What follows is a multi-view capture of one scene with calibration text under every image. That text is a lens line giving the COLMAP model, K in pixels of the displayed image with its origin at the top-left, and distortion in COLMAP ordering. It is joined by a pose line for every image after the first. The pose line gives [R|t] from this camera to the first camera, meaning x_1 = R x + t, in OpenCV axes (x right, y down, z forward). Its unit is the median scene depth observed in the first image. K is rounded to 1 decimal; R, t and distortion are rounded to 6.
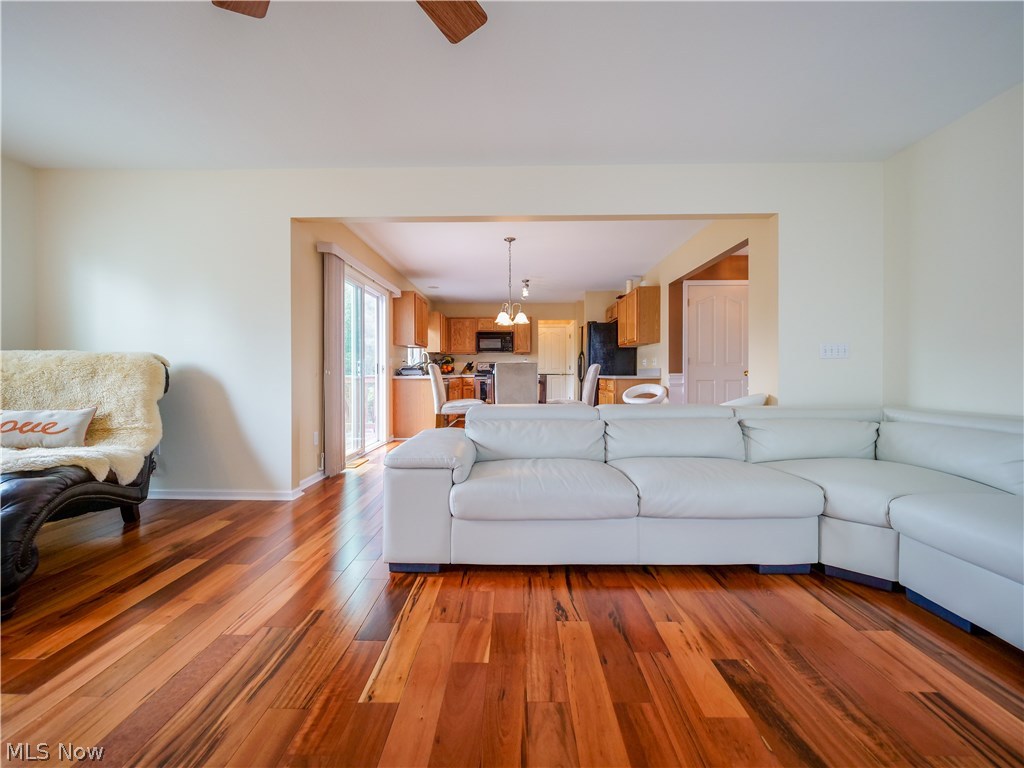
lens RADIAL K [[427.5, 0, 507.7], [0, 427.5, 377.7], [0, 0, 1]] dist [-0.003959, -0.000621]
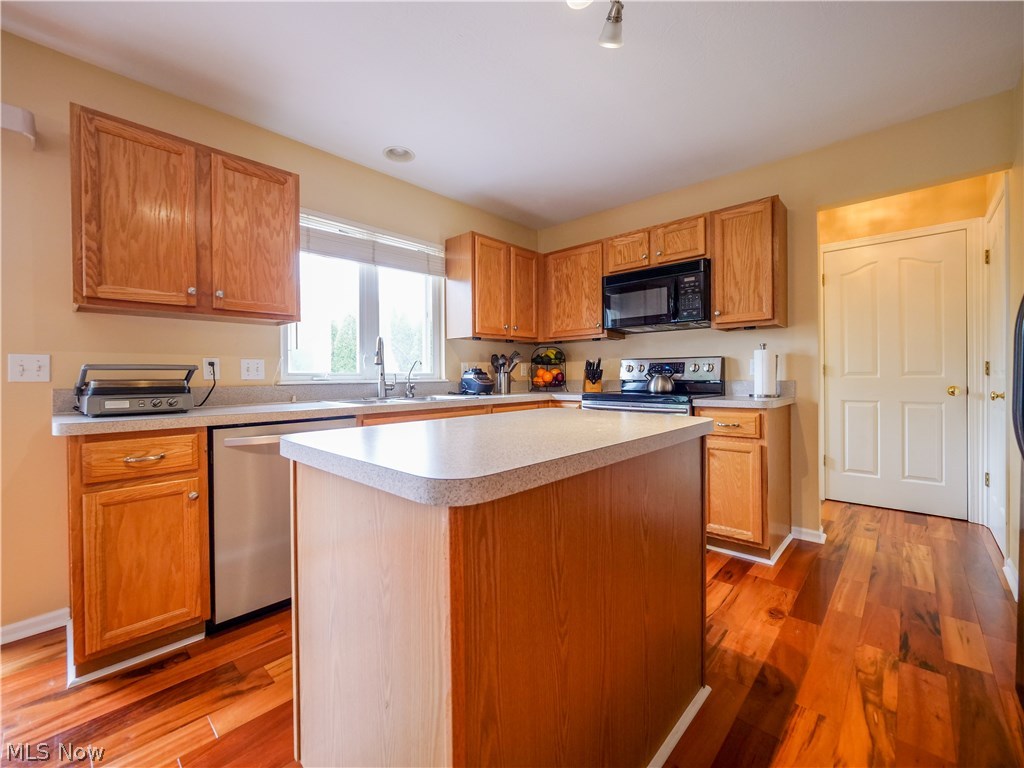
lens RADIAL K [[428.6, 0, 507.8], [0, 428.6, 379.9], [0, 0, 1]] dist [-0.007852, -0.000013]
pose [[0.741954, 0.002998, -0.670444, 0.169269], [0.000199, 0.999989, 0.004693, -0.030287], [0.670451, -0.003615, 0.741945, 1.000212]]
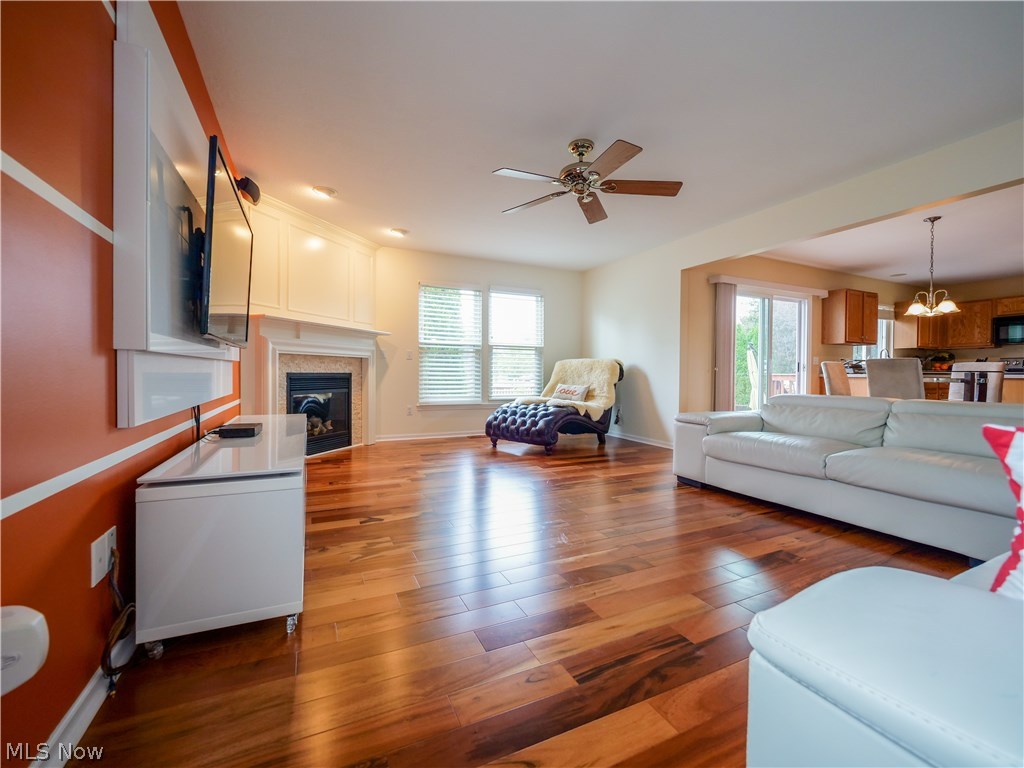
lens RADIAL K [[427.5, 0, 507.7], [0, 427.5, 377.7], [0, 0, 1]] dist [-0.003959, -0.000621]
pose [[0.439391, 0.013530, -0.898194, 0.332804], [-0.016984, 0.999833, 0.006753, 0.010665], [0.898136, 0.012288, 0.439547, -0.134474]]
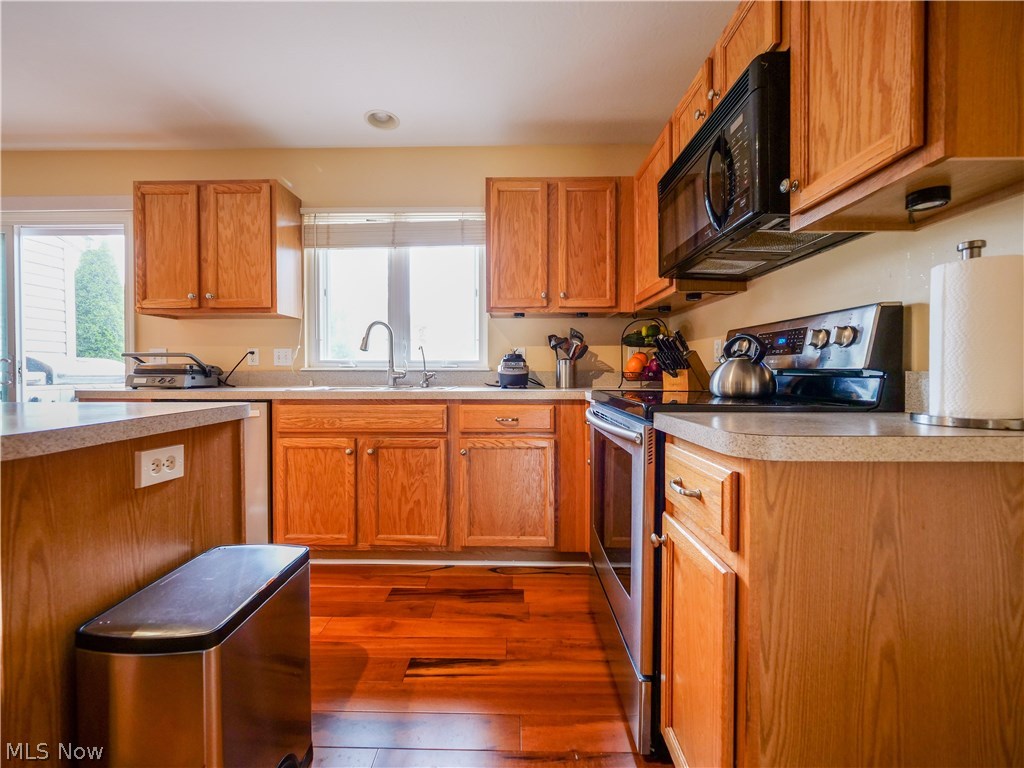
lens RADIAL K [[427.5, 0, 507.7], [0, 427.5, 377.7], [0, 0, 1]] dist [-0.003959, -0.000621]
pose [[0.003652, 0.017317, -0.999843, 0.197668], [-0.008721, 0.999813, 0.017285, -0.025812], [0.999955, 0.008656, 0.003802, 1.380909]]
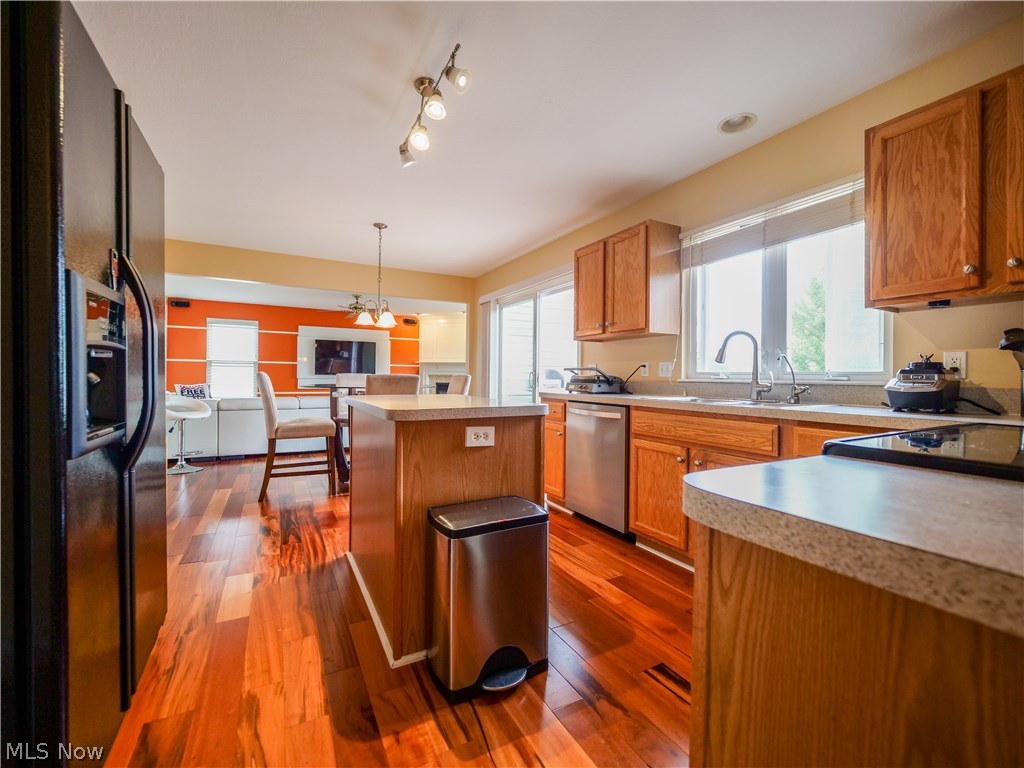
lens RADIAL K [[427.5, 0, 507.7], [0, 427.5, 377.7], [0, 0, 1]] dist [-0.003959, -0.000621]
pose [[-0.869571, -0.007515, -0.493751, 0.160511], [-0.014670, 0.999836, 0.010619, -0.030671], [0.493590, 0.016477, -0.869538, 1.501449]]
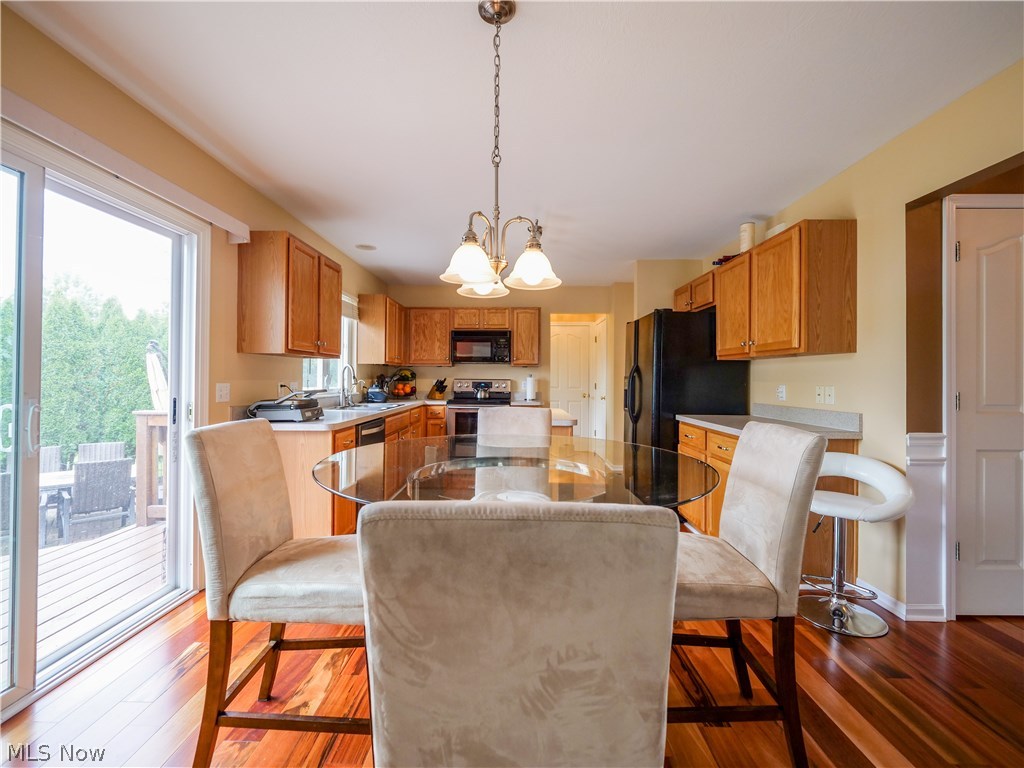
lens RADIAL K [[427.5, 0, 507.7], [0, 427.5, 377.7], [0, 0, 1]] dist [-0.003959, -0.000621]
pose [[0.999964, 0.008251, 0.002192, 0.010990], [-0.008227, 0.999907, -0.010863, -0.049202], [-0.002281, 0.010845, 0.999939, 0.571876]]
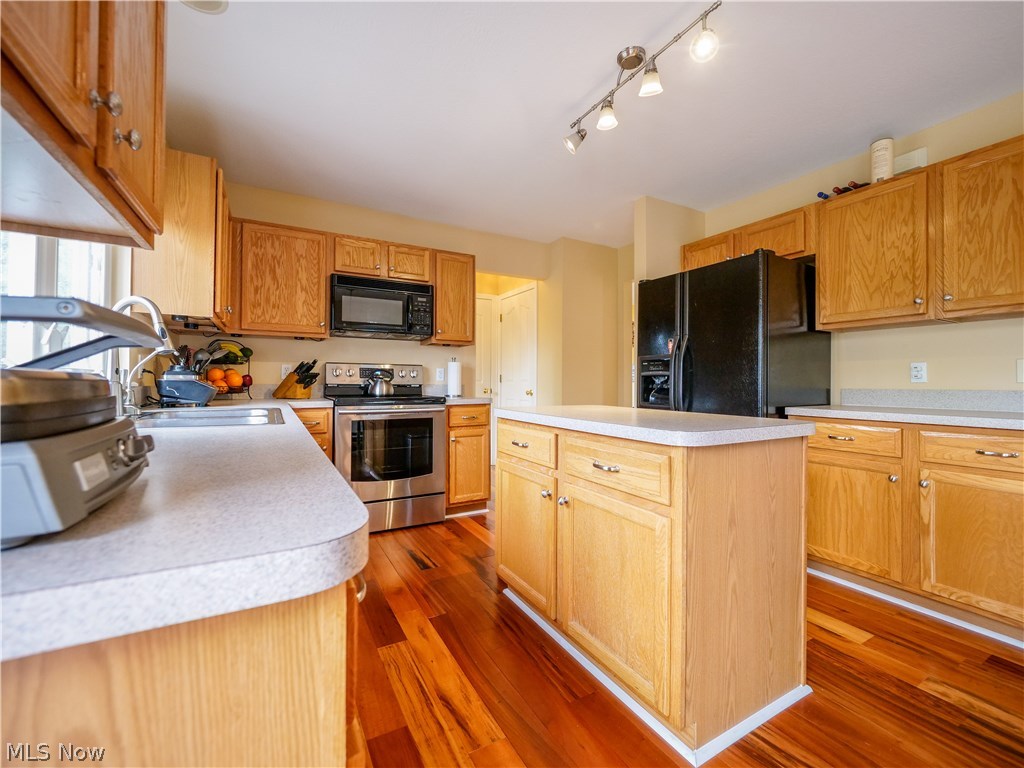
lens RADIAL K [[427.5, 0, 507.7], [0, 427.5, 377.7], [0, 0, 1]] dist [-0.003959, -0.000621]
pose [[0.867609, 0.010534, 0.497135, -0.178237], [-0.001637, 0.999831, -0.018329, -0.026314], [-0.497244, 0.015088, 0.867479, 0.944727]]
